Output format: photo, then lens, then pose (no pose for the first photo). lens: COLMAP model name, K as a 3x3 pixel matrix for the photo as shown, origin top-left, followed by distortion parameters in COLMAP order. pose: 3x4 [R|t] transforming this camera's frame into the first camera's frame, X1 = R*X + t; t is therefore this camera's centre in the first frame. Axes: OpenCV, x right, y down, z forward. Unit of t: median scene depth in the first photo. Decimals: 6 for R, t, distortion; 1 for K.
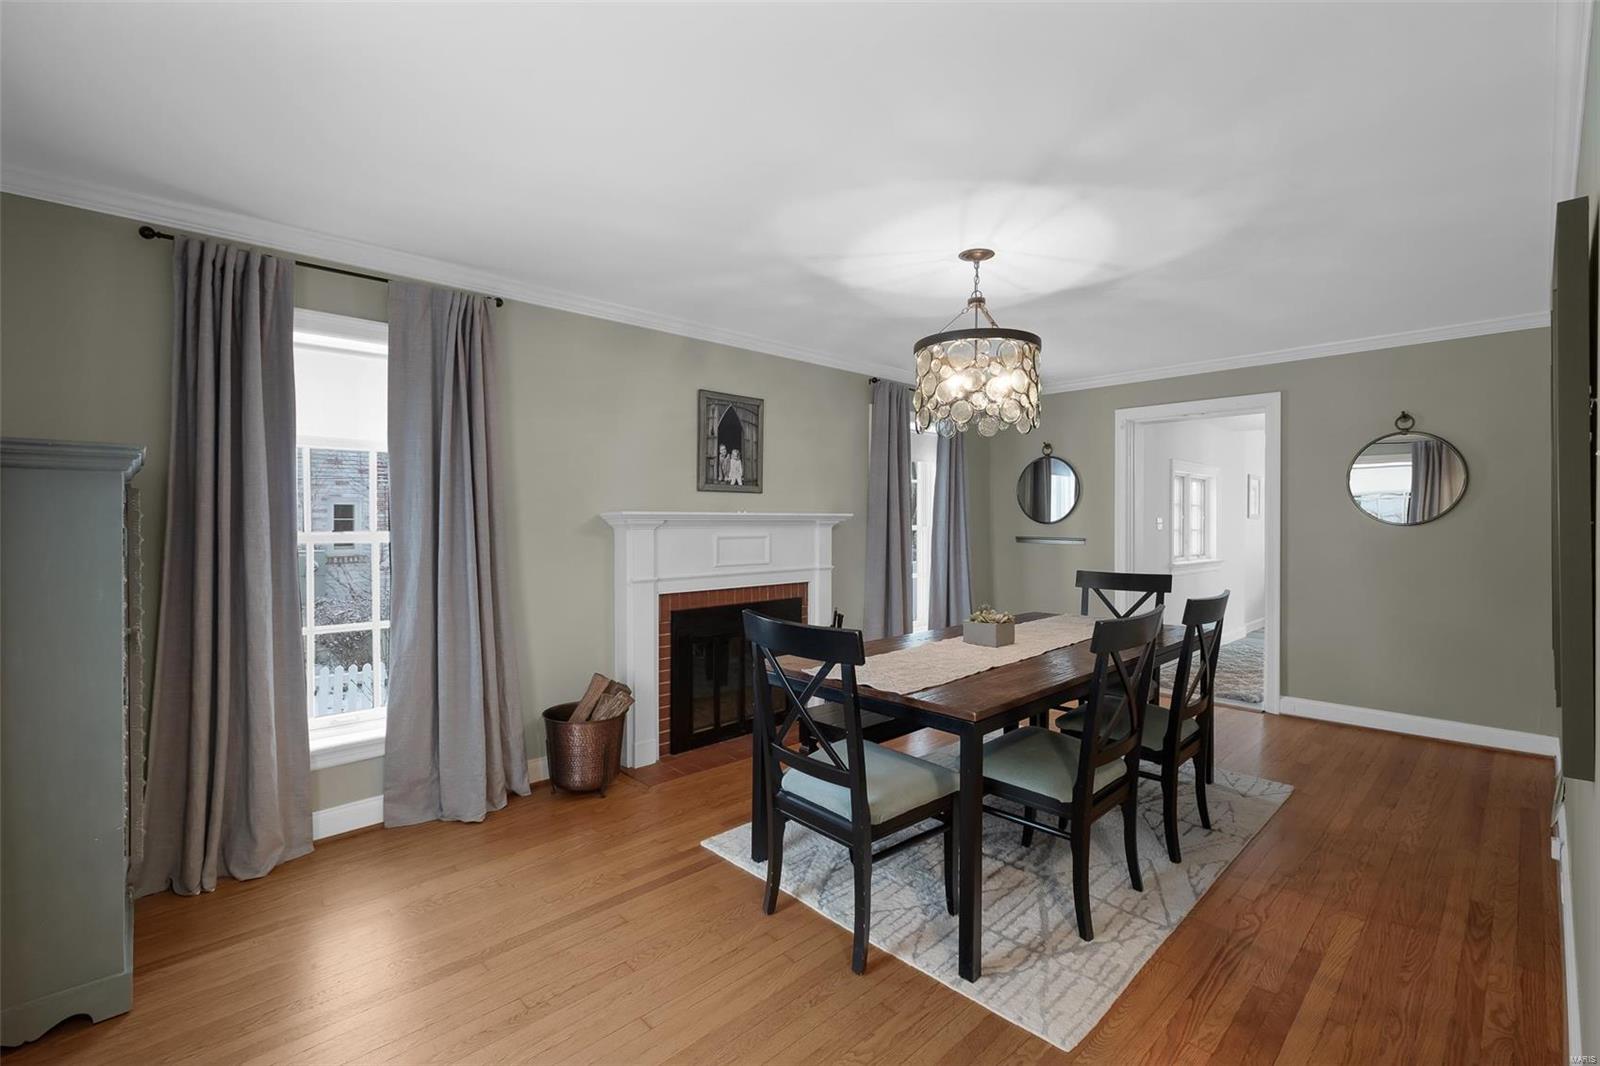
lens RADIAL K [[703.8, 0, 814.5], [0, 703.8, 518.6], [0, 0, 1]] dist [-0.001100, -0.000322]
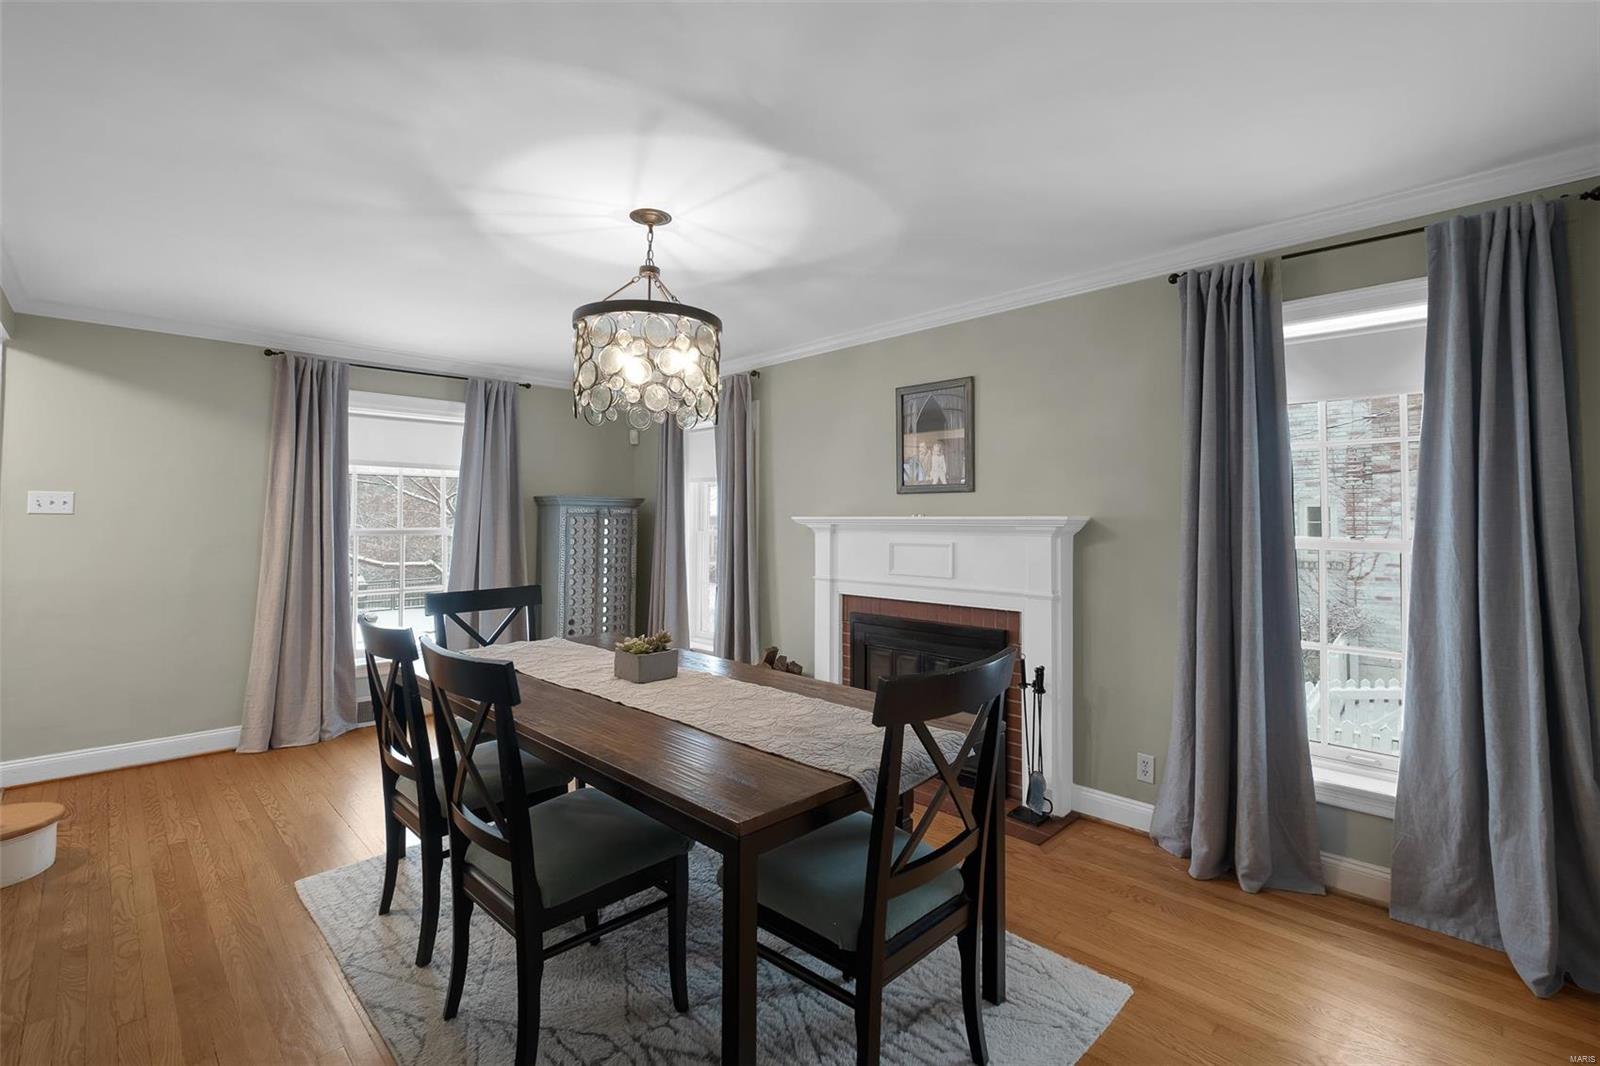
lens RADIAL K [[709.4, 0, 806.5], [0, 709.4, 498.9], [0, 0, 1]] dist [0.000269, -0.000253]
pose [[0.009227, -0.032669, -0.999424, 0.796522], [0.002370, 0.999464, -0.032649, -0.002120], [0.999955, -0.002068, 0.009300, 0.866800]]
